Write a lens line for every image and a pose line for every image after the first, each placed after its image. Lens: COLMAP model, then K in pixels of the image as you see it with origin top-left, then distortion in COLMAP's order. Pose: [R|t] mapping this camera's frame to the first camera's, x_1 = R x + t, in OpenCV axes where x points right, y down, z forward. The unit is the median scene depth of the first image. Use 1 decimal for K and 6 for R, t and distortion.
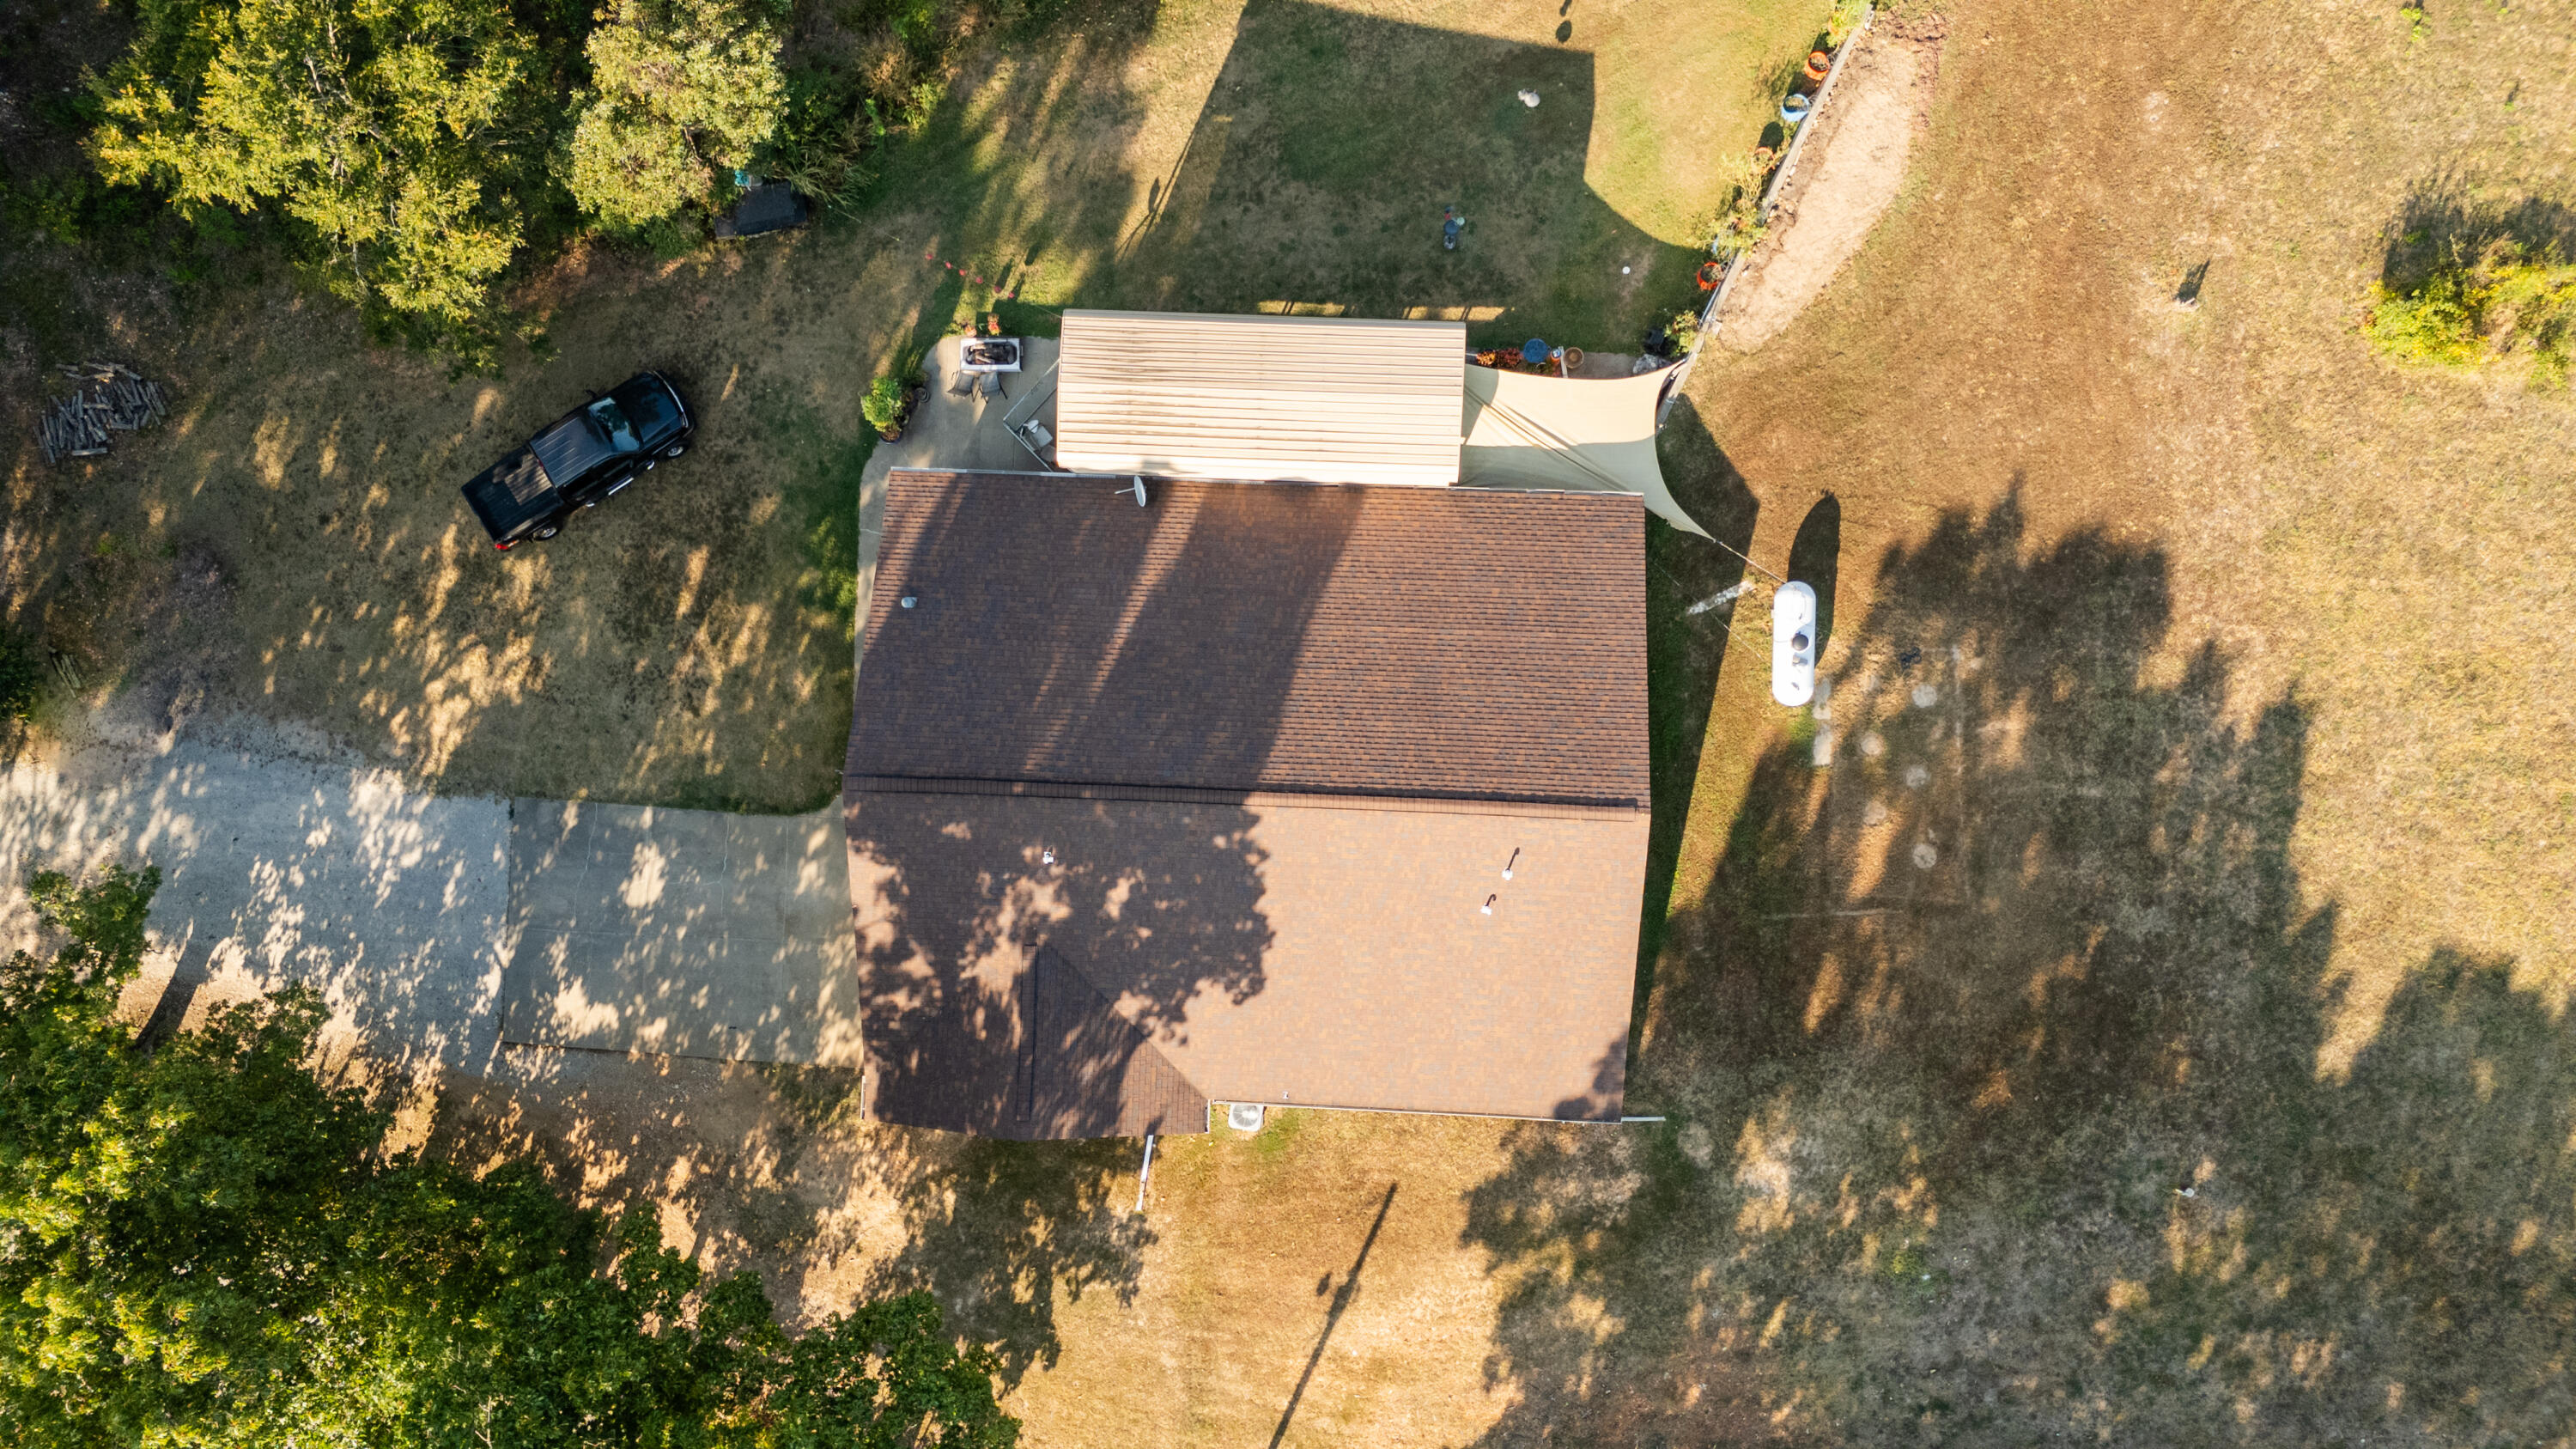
lens RADIAL K [[1901.1, 0, 1282.4], [0, 1901.1, 731.6], [0, 0, 1]] dist [0.065442, -0.067699]
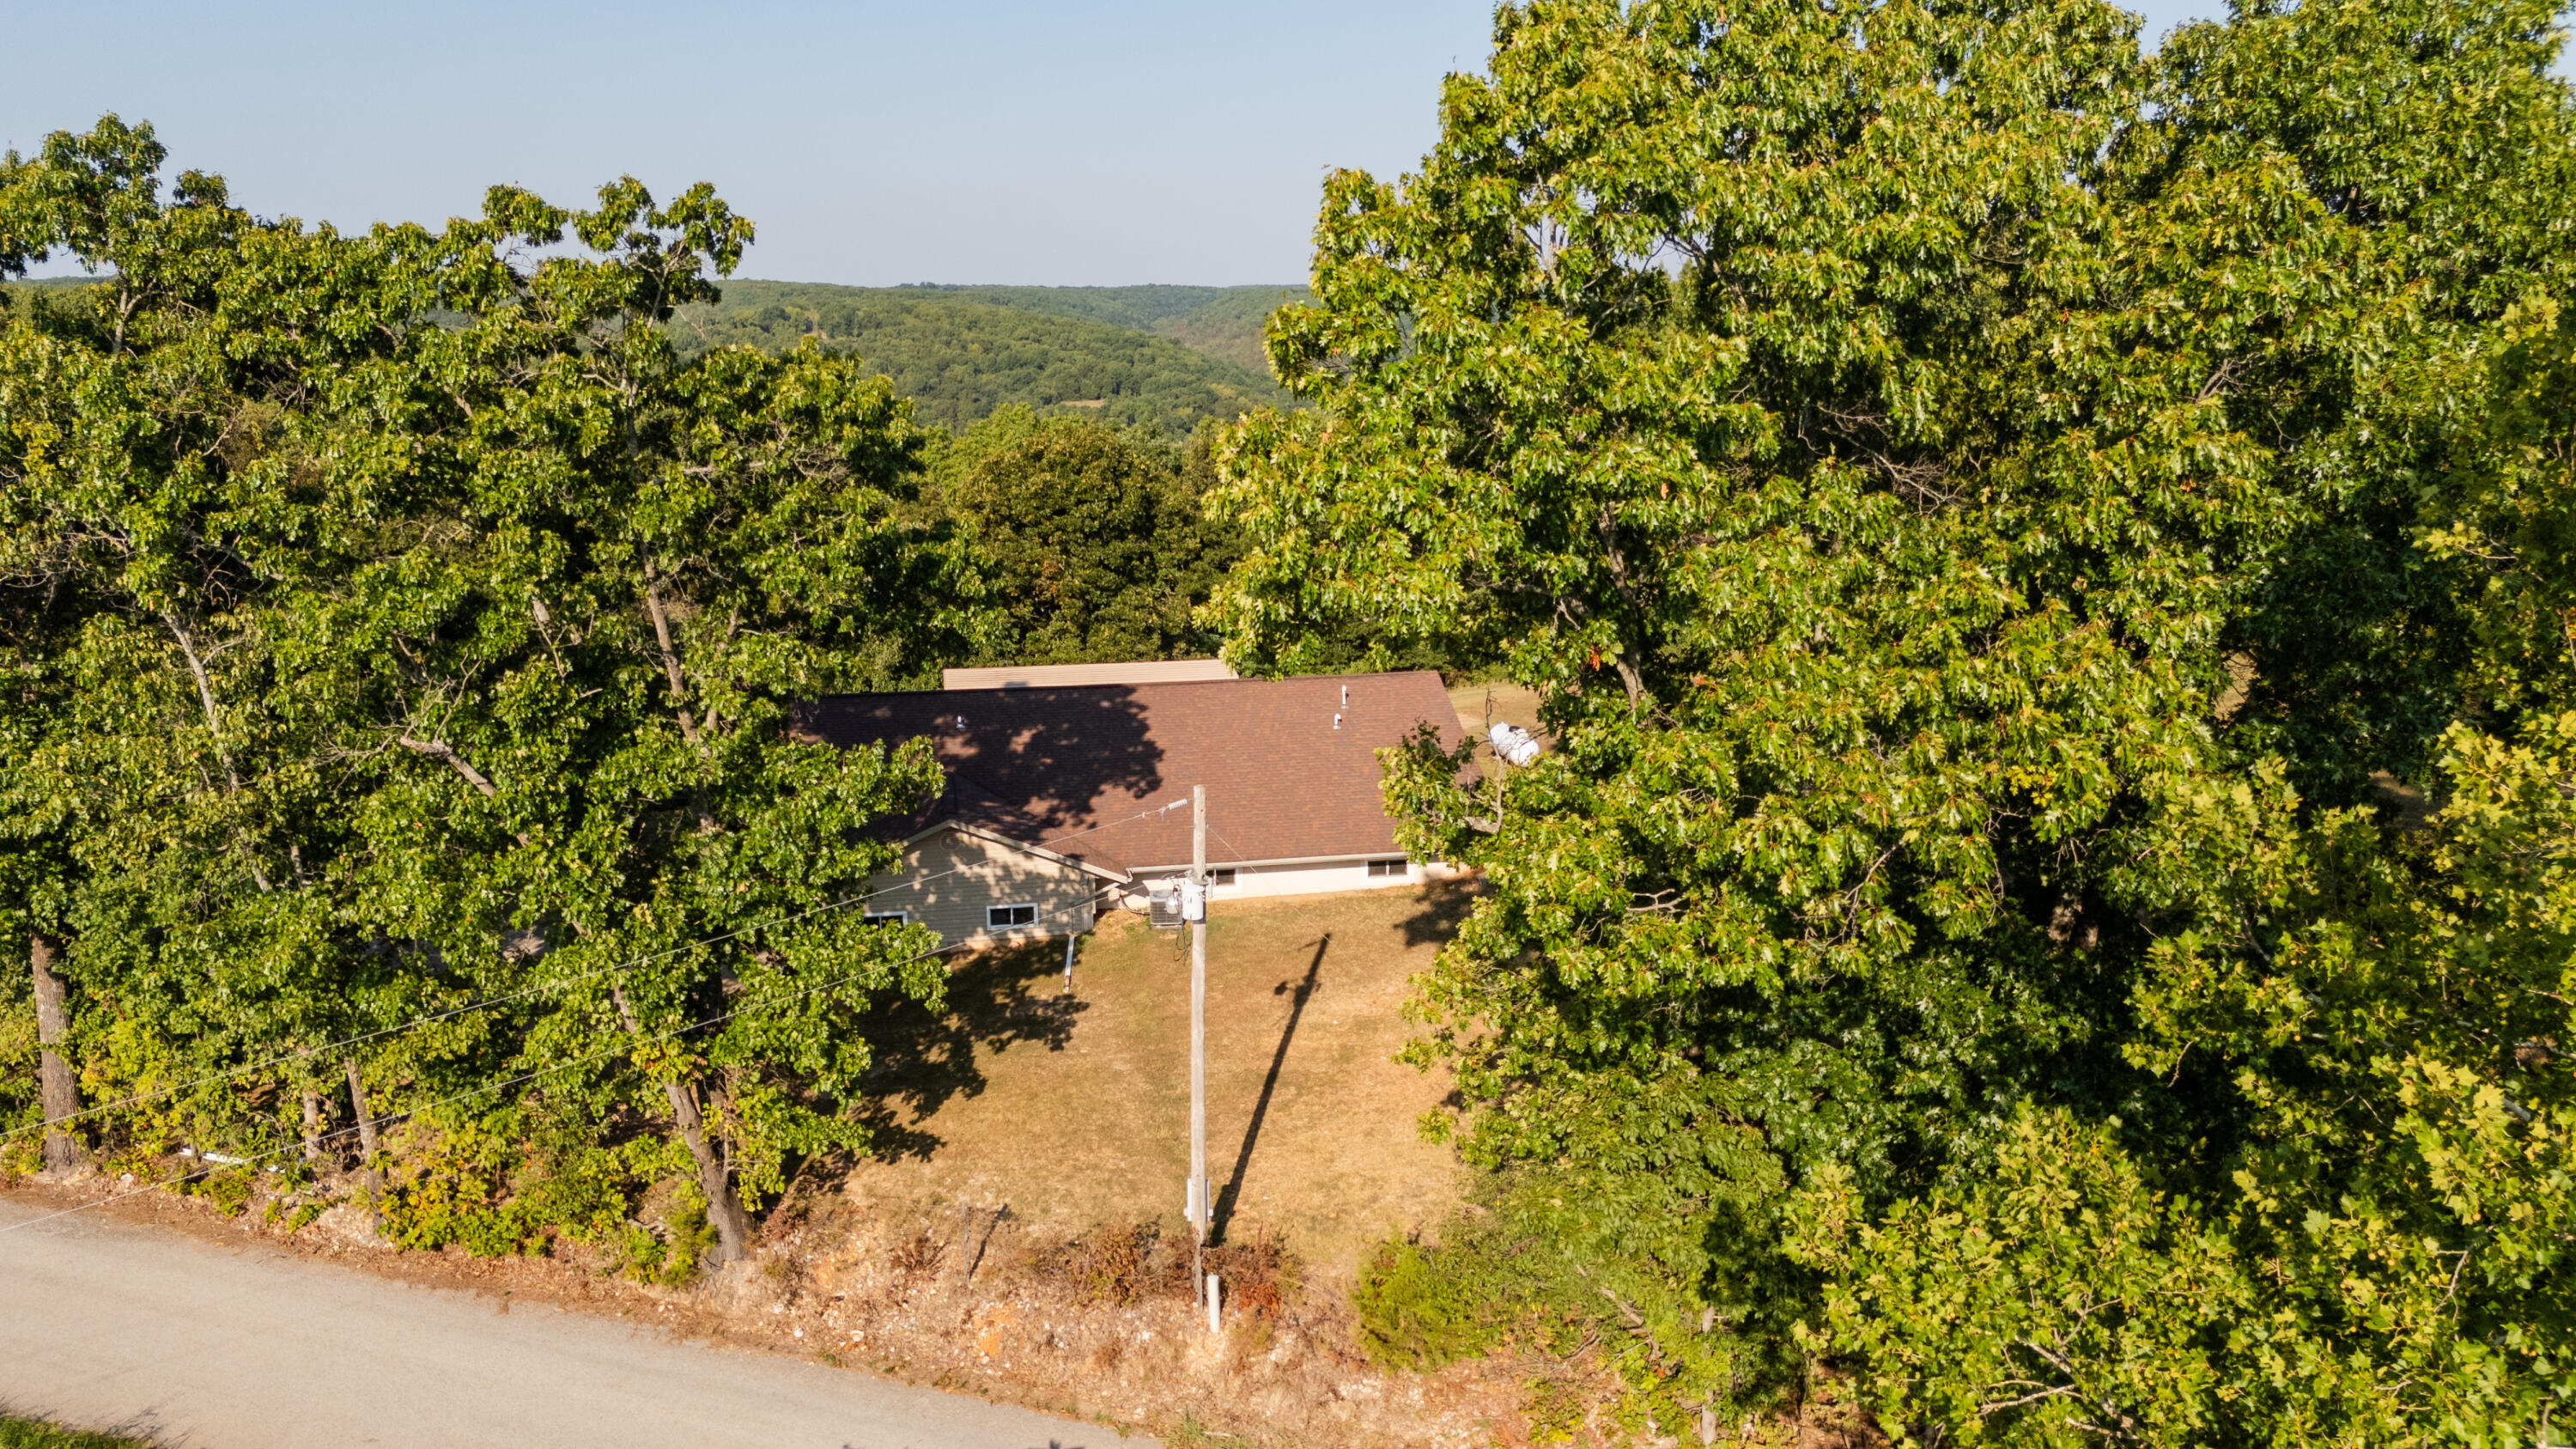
lens RADIAL K [[1901.1, 0, 1329.7], [0, 1901.1, 745.6], [0, 0, 1]] dist [0.065442, -0.067699]
pose [[0.966271, -0.012343, 0.257232, -0.190077], [0.253015, 0.231681, -0.939312, 1.138081], [-0.048002, 0.972713, 0.226990, 0.694869]]
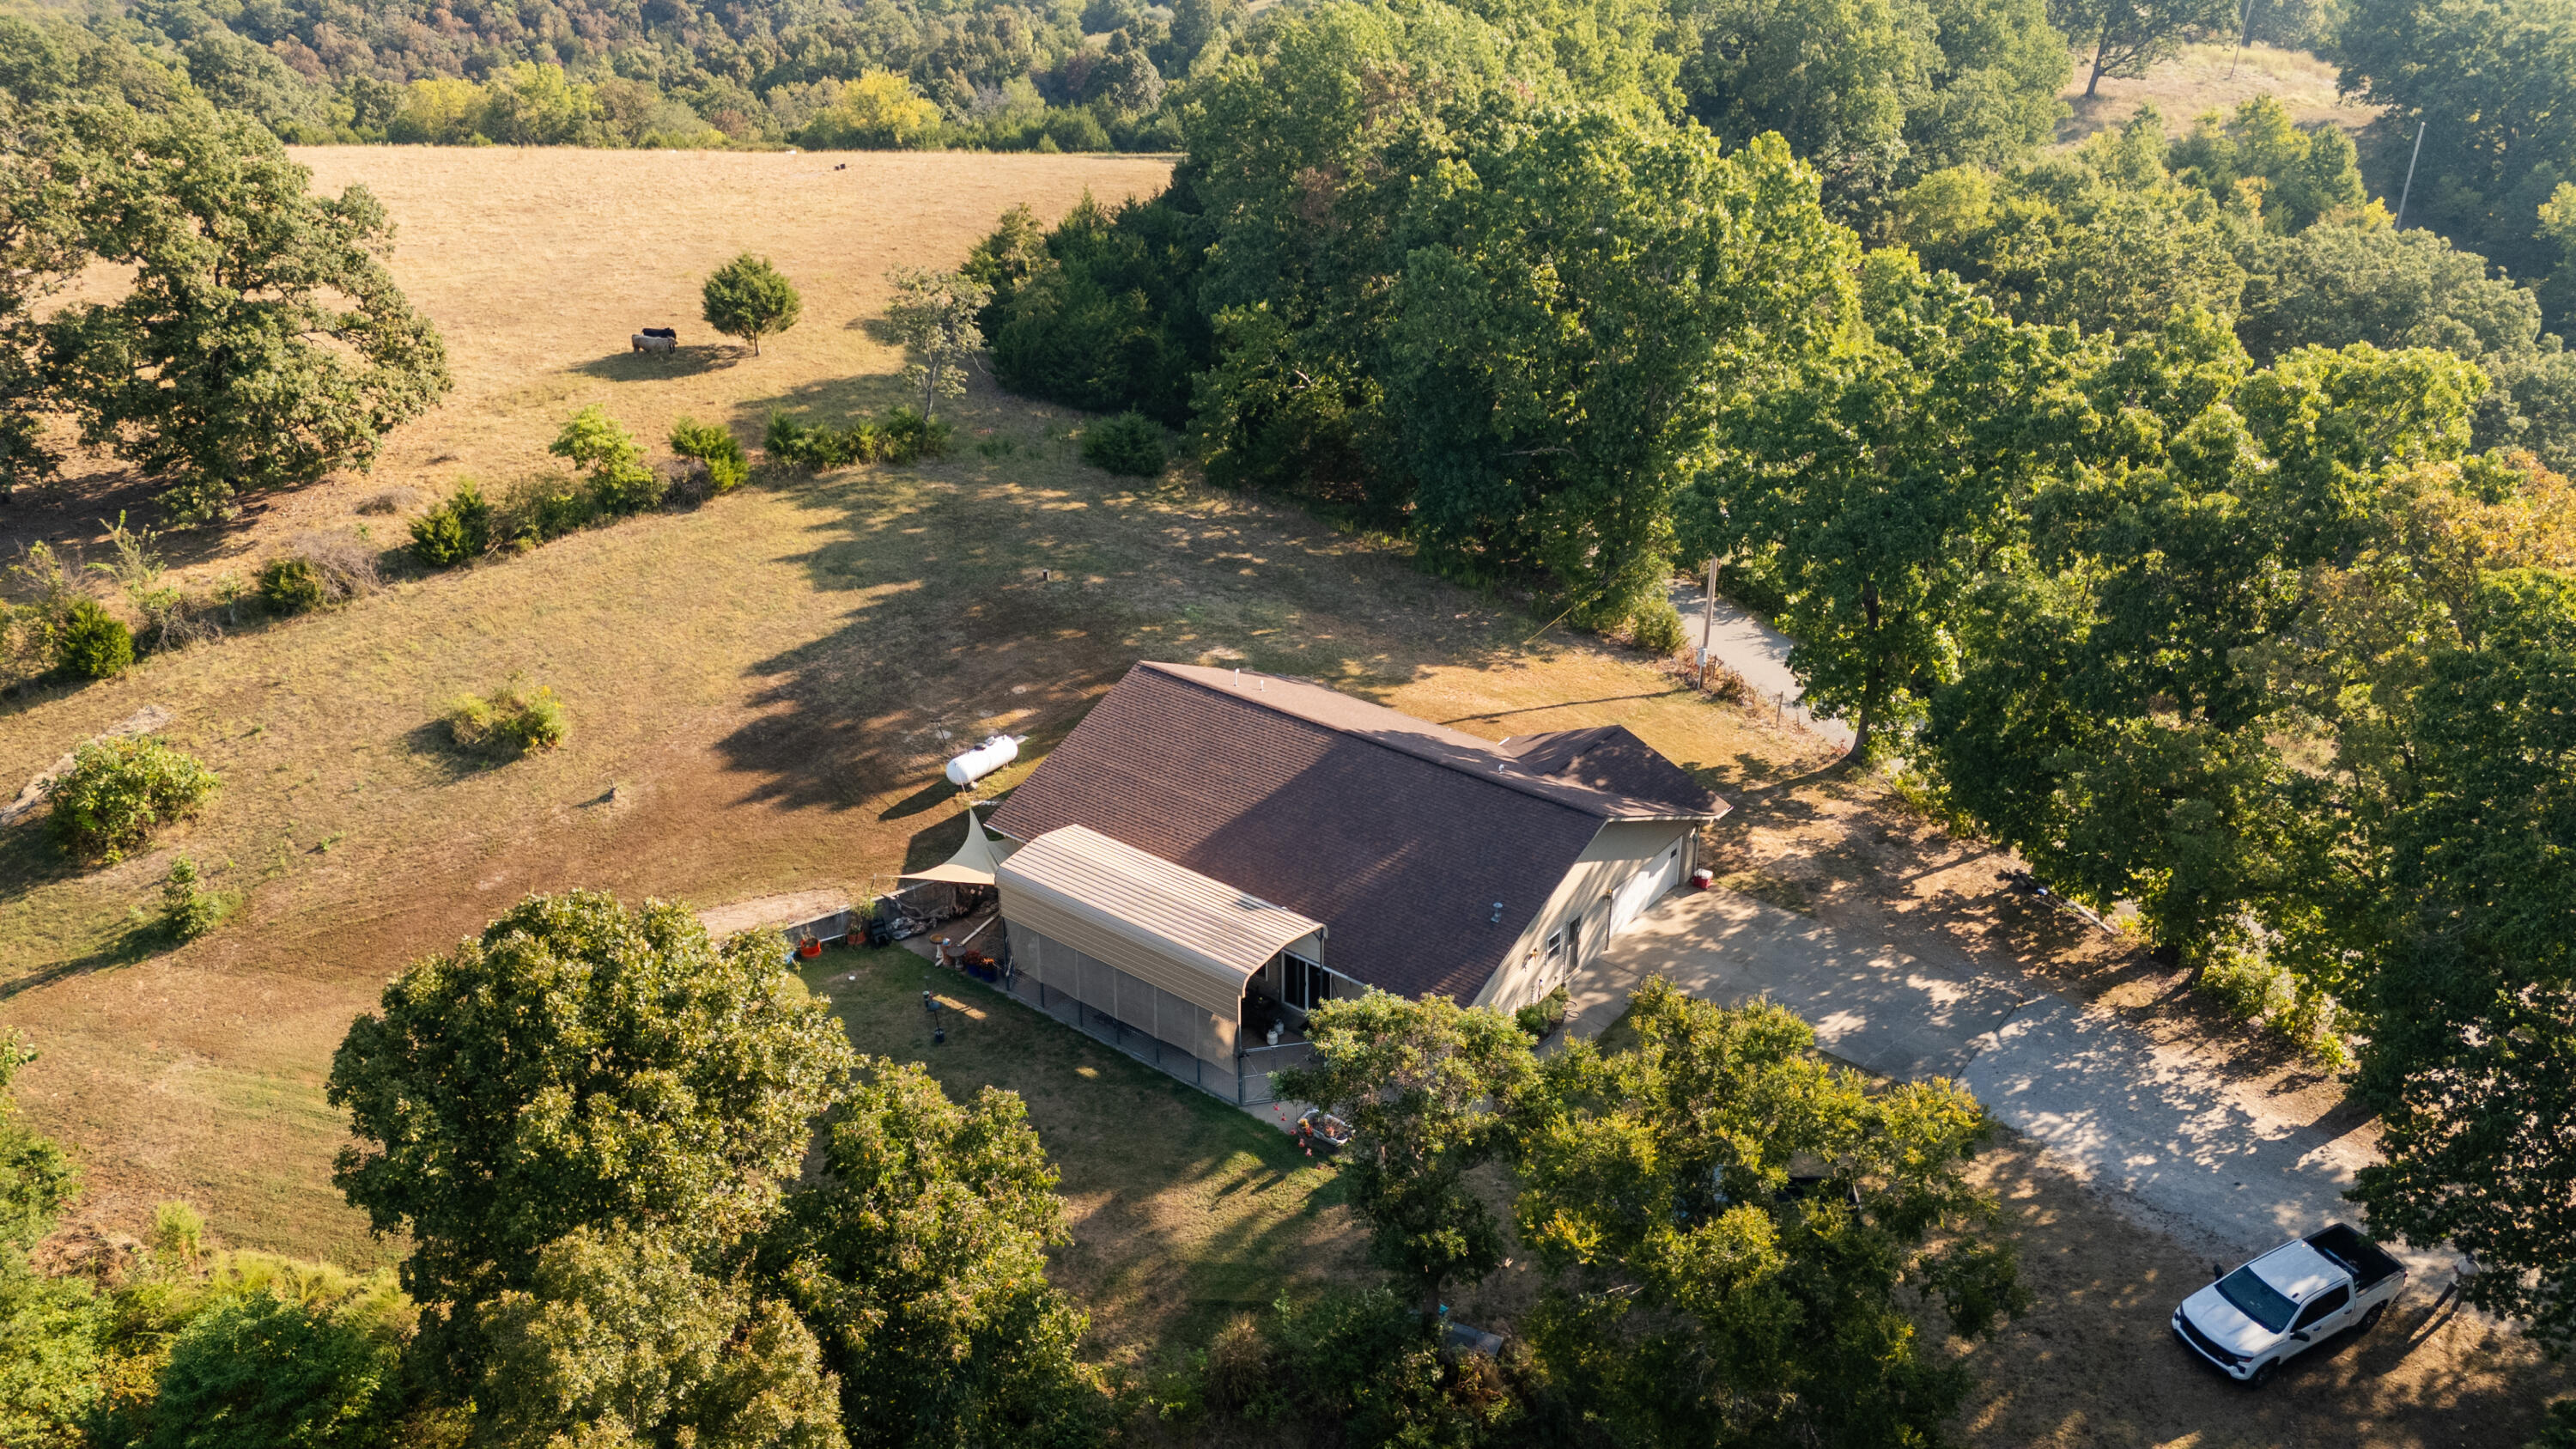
lens RADIAL K [[1901.1, 0, 1299.5], [0, 1901.1, 732.9], [0, 0, 1]] dist [0.065442, -0.067699]
pose [[-0.810727, -0.219582, 0.542684, -0.680834], [0.584475, -0.356378, 0.728961, -0.920586], [0.033334, 0.908173, 0.417266, 0.383236]]
